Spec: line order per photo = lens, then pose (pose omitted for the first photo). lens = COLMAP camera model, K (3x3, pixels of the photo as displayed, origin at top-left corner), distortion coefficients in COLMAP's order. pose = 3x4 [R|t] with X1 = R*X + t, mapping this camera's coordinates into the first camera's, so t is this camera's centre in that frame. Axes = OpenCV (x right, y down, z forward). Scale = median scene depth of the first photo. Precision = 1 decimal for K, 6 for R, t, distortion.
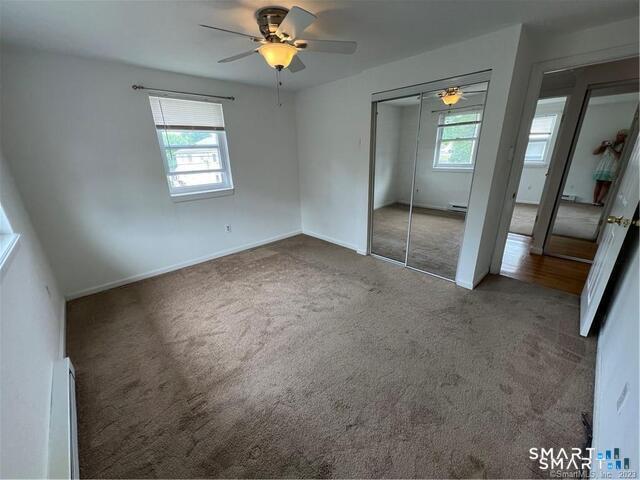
lens RADIAL K [[256.1, 0, 322.7], [0, 256.1, 237.4], [0, 0, 1]] dist [-0.001331, -0.000370]
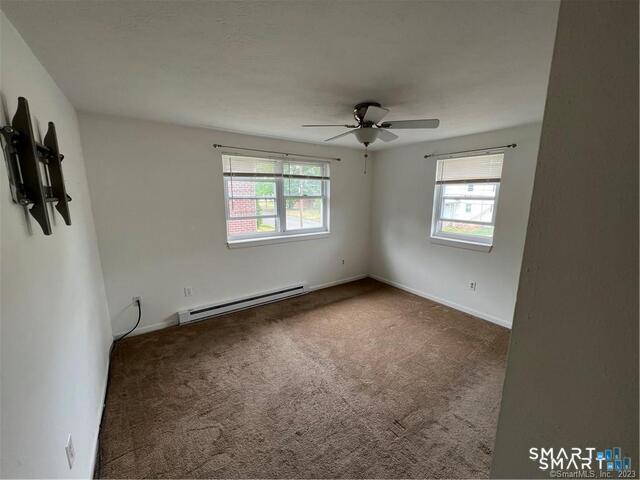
lens RADIAL K [[256.1, 0, 321.2], [0, 256.1, 236.5], [0, 0, 1]] dist [-0.001331, -0.000370]
pose [[-0.133030, 0.189556, -0.972816, 0.696370], [-0.324284, 0.919190, 0.223451, -0.285787], [0.936559, 0.345194, -0.060810, 0.636145]]
